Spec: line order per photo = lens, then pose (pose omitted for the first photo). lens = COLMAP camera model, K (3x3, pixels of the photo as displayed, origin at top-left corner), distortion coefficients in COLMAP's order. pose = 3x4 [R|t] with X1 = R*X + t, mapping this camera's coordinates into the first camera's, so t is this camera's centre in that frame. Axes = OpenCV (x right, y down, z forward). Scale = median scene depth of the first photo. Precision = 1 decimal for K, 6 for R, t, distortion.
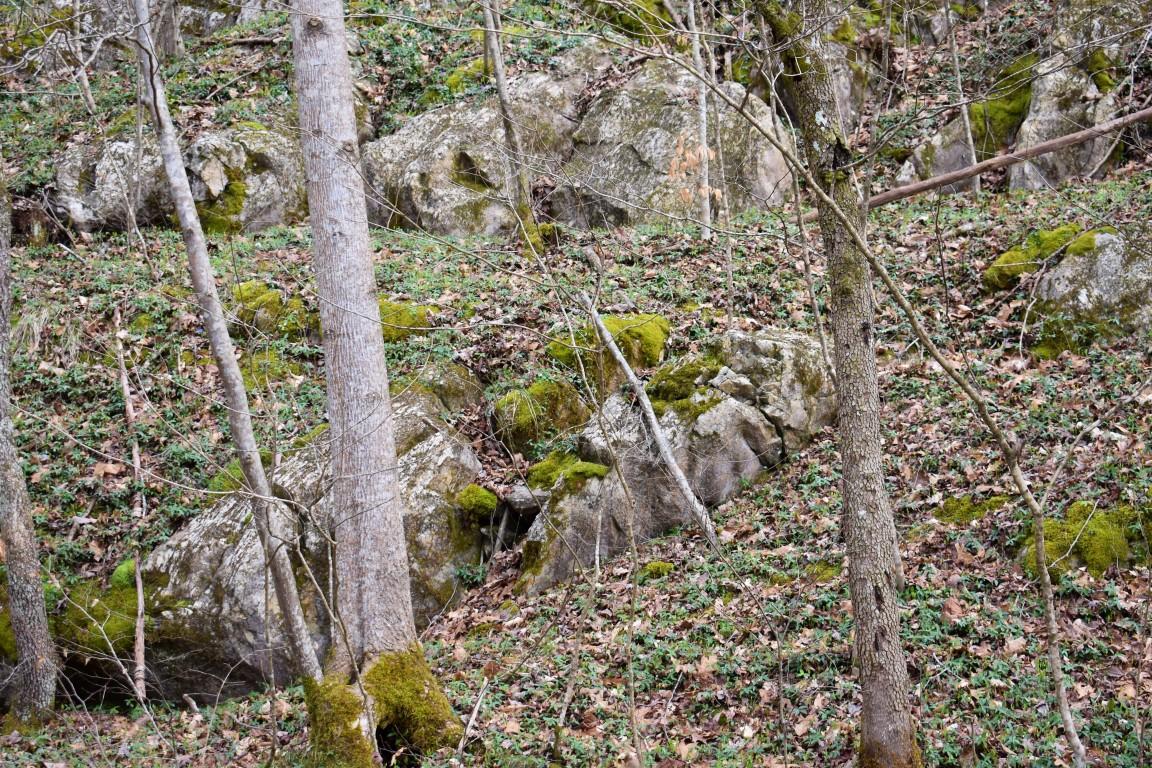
lens RADIAL K [[2087.1, 0, 576.2], [0, 2087.1, 383.6], [0, 0, 1]] dist [-0.011137, 0.000000]
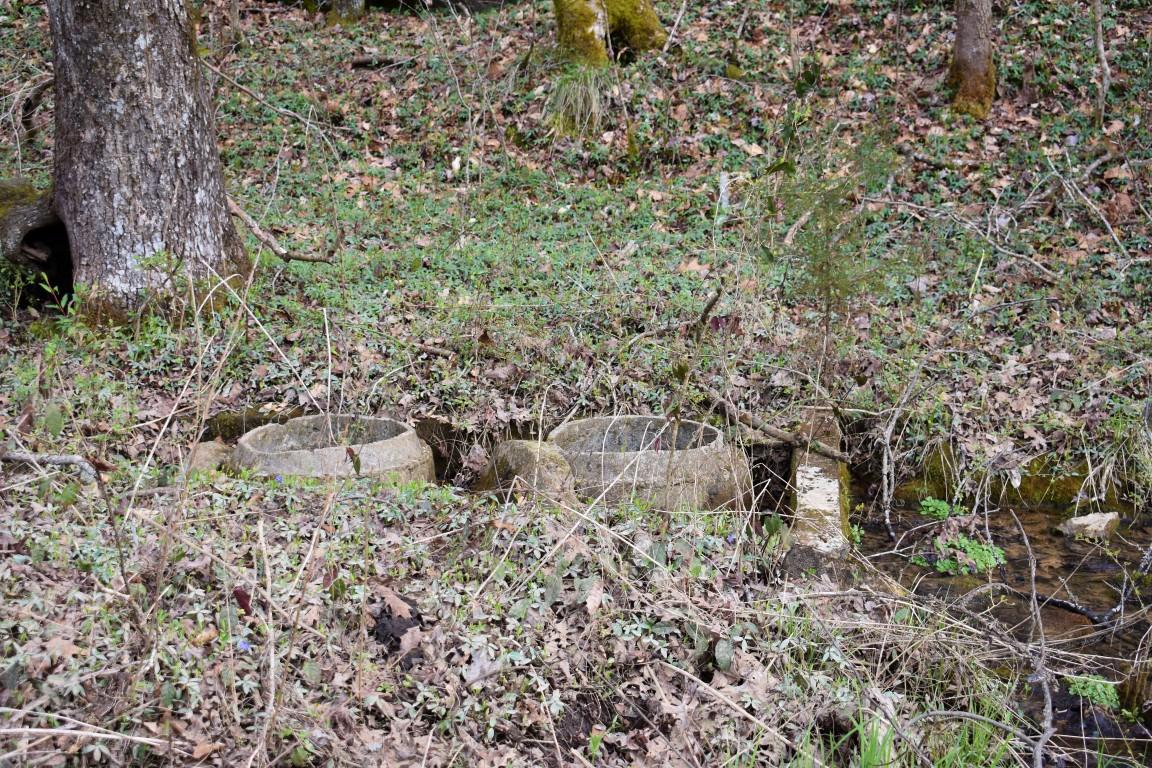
lens RADIAL K [[1802.8, 0, 575.2], [0, 1802.8, 383.0], [0, 0, 1]] dist [0.005510, 0.000000]
pose [[0.995209, 0.064197, -0.073737, -0.011781], [-0.035388, 0.939606, 0.340422, -0.025316], [0.091138, -0.336182, 0.937377, -0.214440]]
